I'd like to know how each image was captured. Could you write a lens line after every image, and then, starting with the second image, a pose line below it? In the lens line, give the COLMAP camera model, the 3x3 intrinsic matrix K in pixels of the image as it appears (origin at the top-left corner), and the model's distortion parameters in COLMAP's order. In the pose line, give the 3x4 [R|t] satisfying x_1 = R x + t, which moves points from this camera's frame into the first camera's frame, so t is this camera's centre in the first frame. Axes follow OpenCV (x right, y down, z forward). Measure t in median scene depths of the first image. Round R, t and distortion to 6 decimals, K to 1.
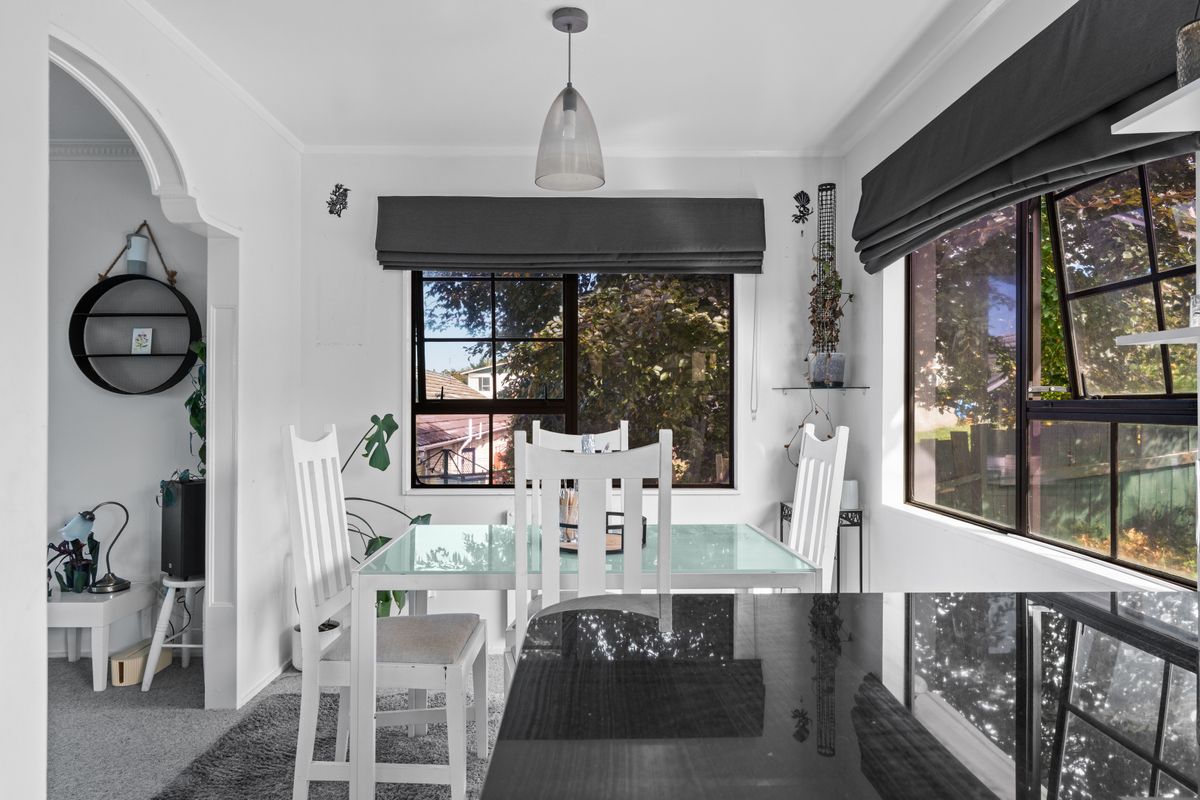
lens RADIAL K [[731.0, 0, 600.0], [0, 731.0, 400.0], [0, 0, 1]] dist [-0.000239, 0.000222]
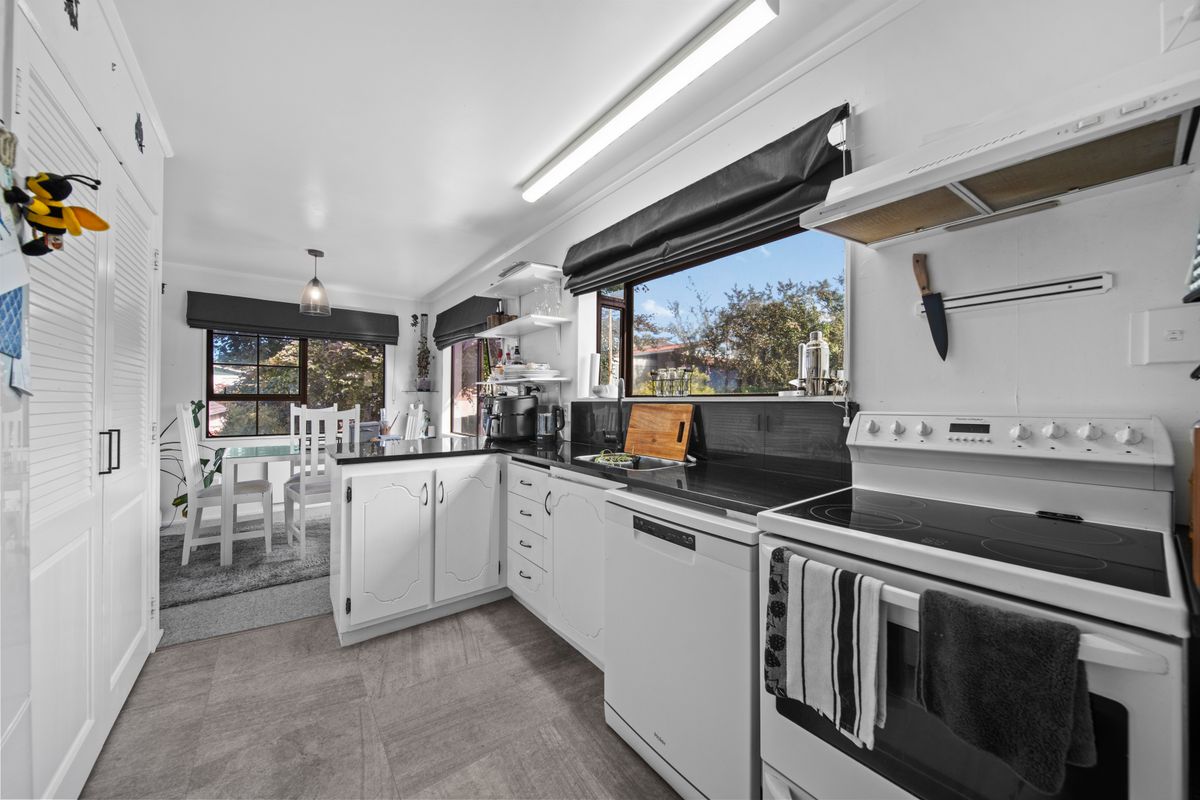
lens RADIAL K [[423.3, 0, 595.3], [0, 423.3, 399.3], [0, 0, 1]] dist [0.000840, 0.000012]
pose [[0.802716, 0.007669, 0.596312, -0.098904], [-0.010322, 0.999946, 0.001035, 0.003249], [-0.596272, -0.006986, 0.802752, -0.578332]]
